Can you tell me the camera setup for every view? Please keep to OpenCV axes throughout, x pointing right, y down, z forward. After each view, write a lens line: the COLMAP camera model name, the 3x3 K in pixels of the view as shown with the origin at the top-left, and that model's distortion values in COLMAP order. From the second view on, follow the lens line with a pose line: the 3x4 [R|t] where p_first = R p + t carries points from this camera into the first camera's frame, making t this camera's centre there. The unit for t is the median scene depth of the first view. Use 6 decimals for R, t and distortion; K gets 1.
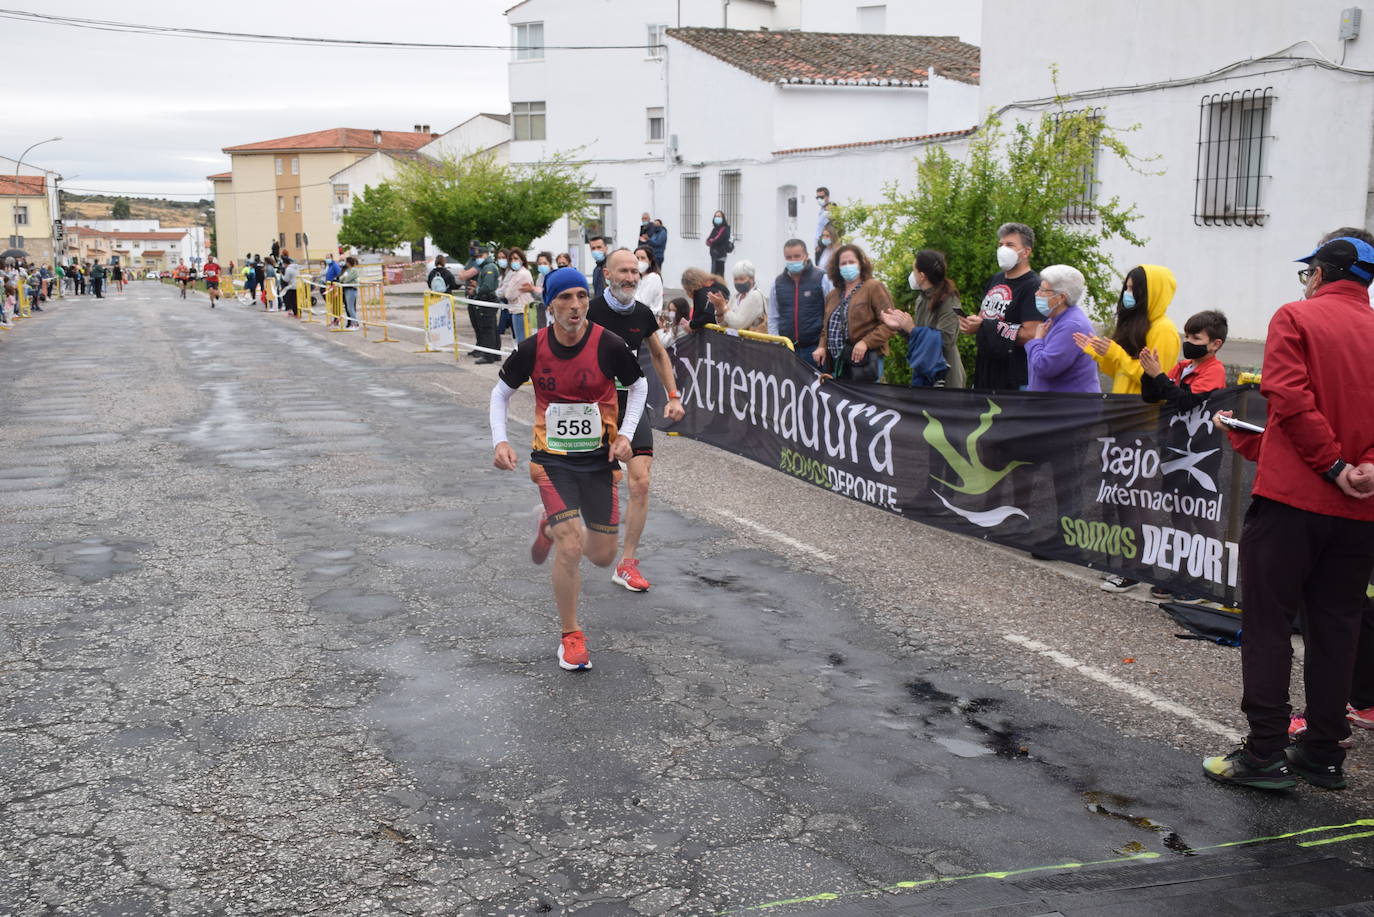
lens RADIAL K [[1518.3, 0, 680.5], [0, 1518.3, 461.1], [0, 0, 1]] dist [0.001462, 0.246002]
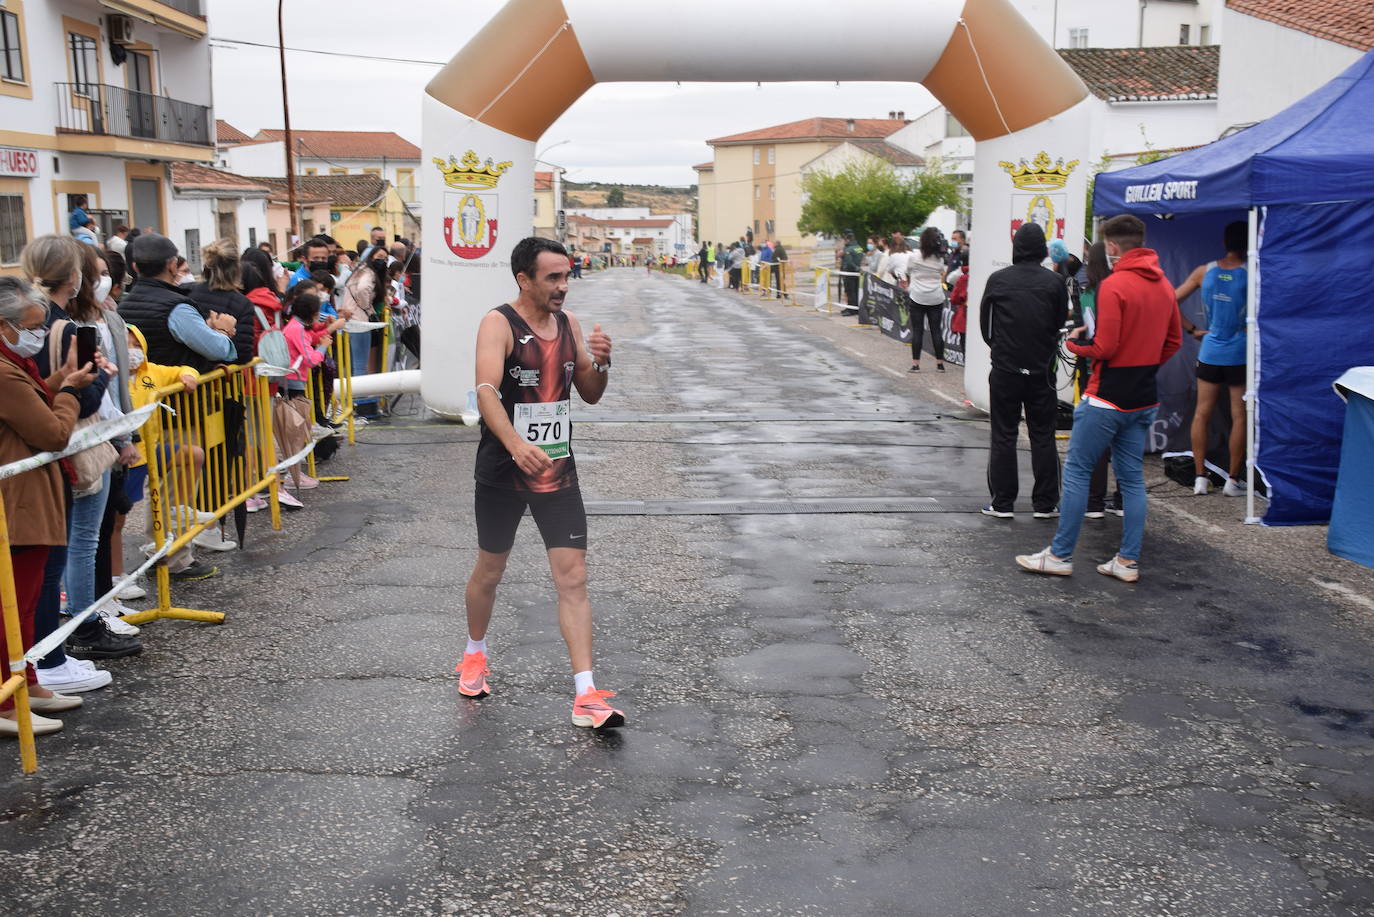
lens RADIAL K [[1698.3, 0, 683.9], [0, 1698.3, 454.5], [0, 0, 1]] dist [0.058699, 0.327134]
pose [[0.953162, 0.037555, -0.300121, 0.160059], [-0.040578, 0.999169, -0.003845, 0.059023], [0.299727, 0.015843, 0.953893, -0.429577]]
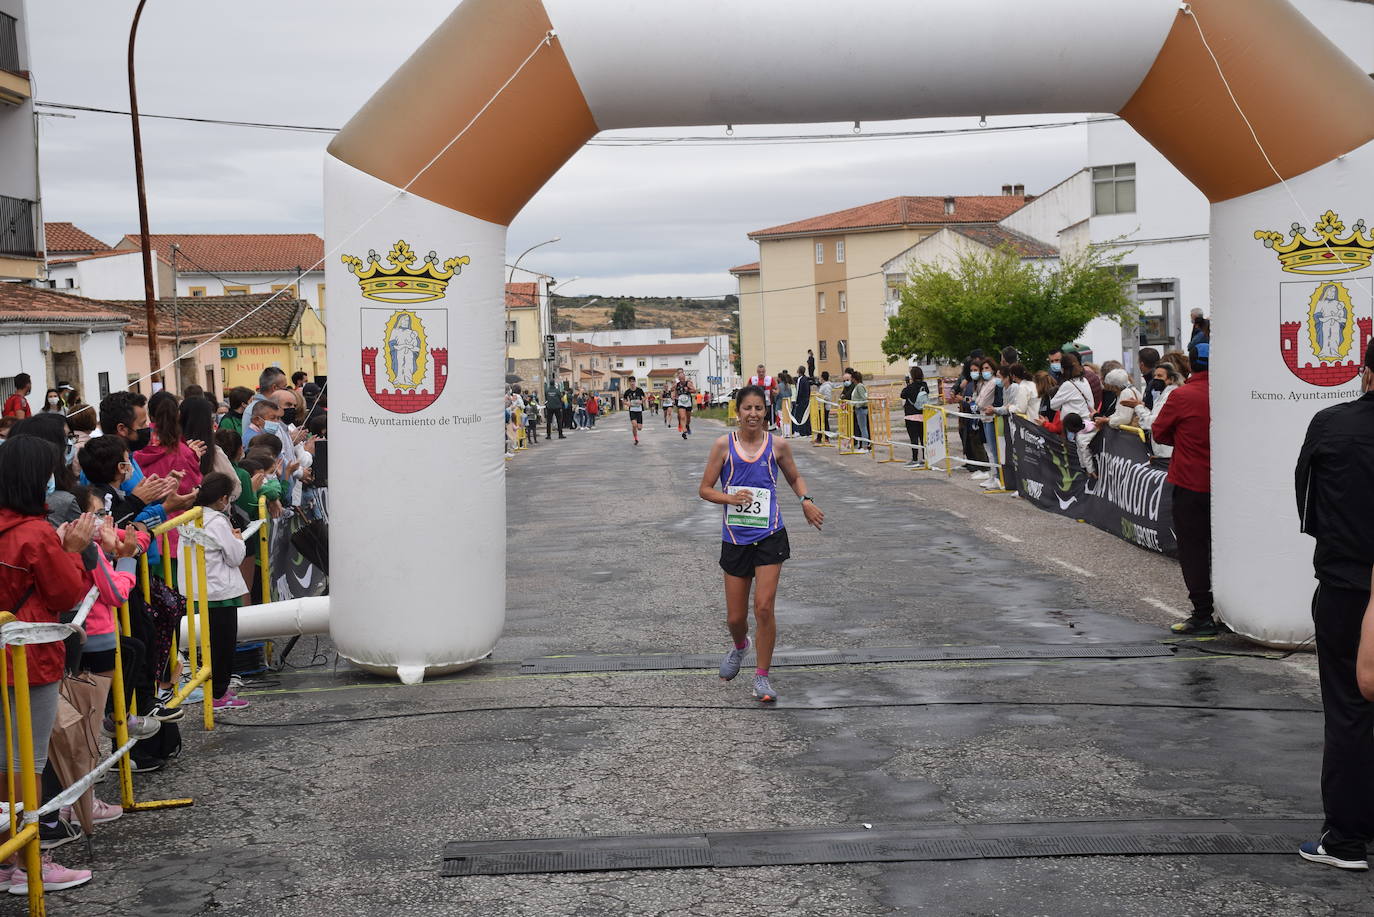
lens RADIAL K [[2337.4, 0, 681.0], [0, 2337.4, 455.1], [0, 0, 1]] dist [0.239716, 0.683592]
pose [[0.947912, -0.016162, -0.318122, 0.128605], [-0.014164, 0.995585, -0.092785, 0.047605], [0.318217, 0.092458, 0.943498, -0.352033]]
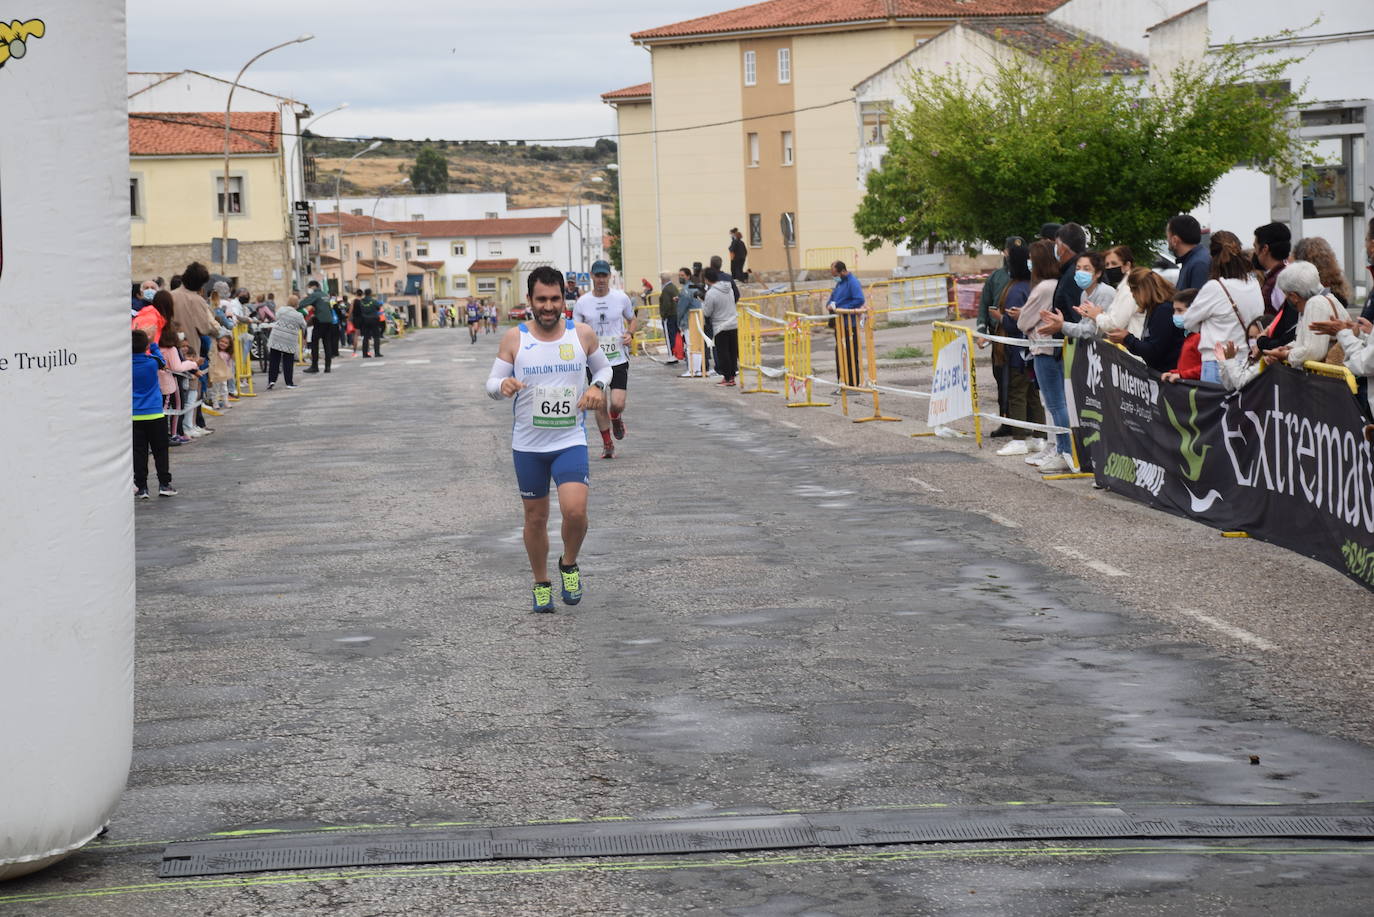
lens RADIAL K [[3750.4, 0, 680.9], [0, 3750.4, 465.9], [0, 0, 1]] dist [0.769816, 1.703686]
pose [[0.960235, -0.010919, -0.278980, 0.102625], [-0.010597, 0.997090, -0.075498, 0.035508], [0.278992, 0.075452, 0.957325, -0.263745]]
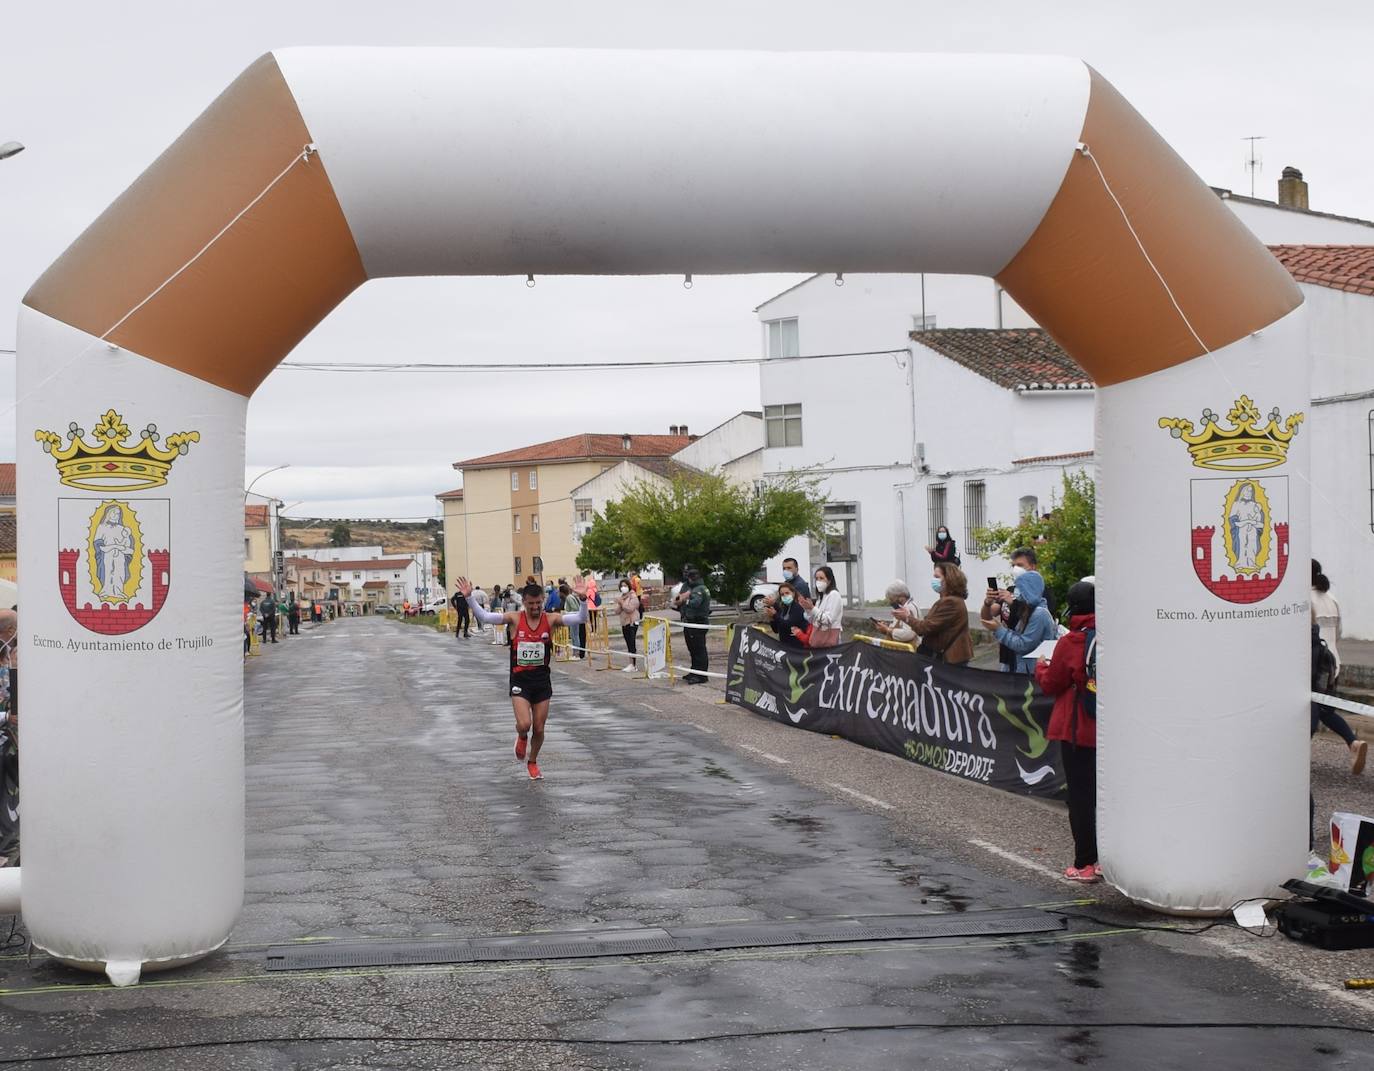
lens RADIAL K [[1959.5, 0, 580.2], [0, 1959.5, 487.8], [0, 0, 1]] dist [-0.120040, 0.036246]
pose [[0.974532, -0.036500, -0.221258, 0.064453], [-0.003438, 0.984117, -0.177488, 0.027034], [0.224222, 0.173728, 0.958928, -0.205093]]
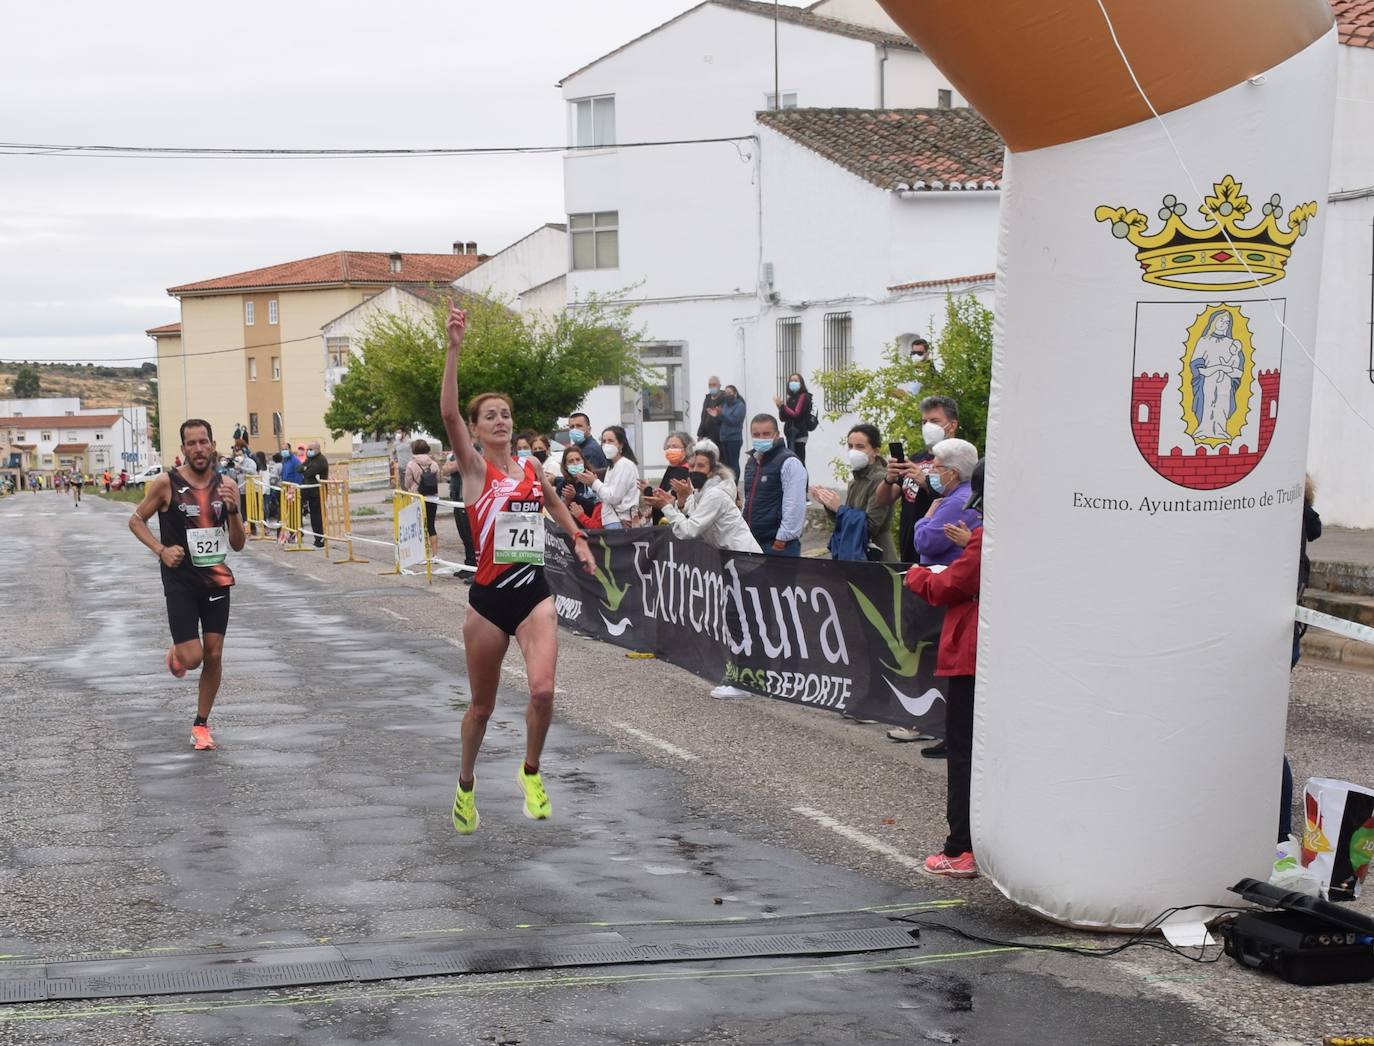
lens RADIAL K [[2499.8, 0, 555.4], [0, 2499.8, 686.2], [0, 0, 1]] dist [0.009000, 0.178630]
pose [[0.989849, -0.004861, -0.142037, 0.069417], [-0.000190, 0.999369, -0.035529, 0.022020], [0.142120, 0.035195, 0.989223, -0.158424]]
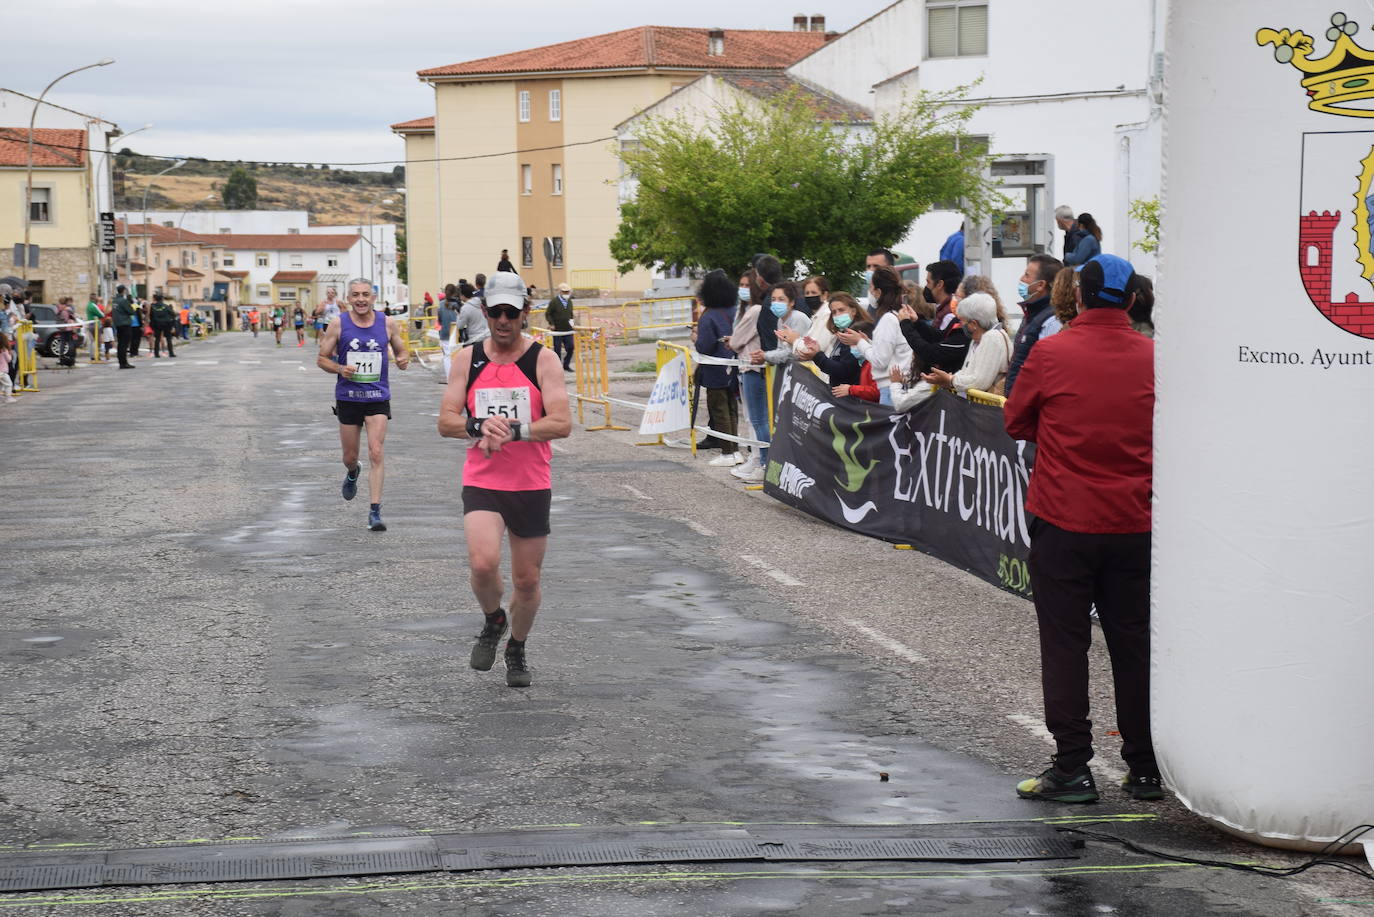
lens RADIAL K [[3329.4, 0, 686.0], [0, 3329.4, 466.4], [0, 0, 1]] dist [0.600183, 1.530337]
pose [[0.976276, 0.010257, -0.216286, 0.105711], [-0.027201, 0.996774, -0.075510, 0.029092], [0.214814, 0.079602, 0.973406, -0.217969]]
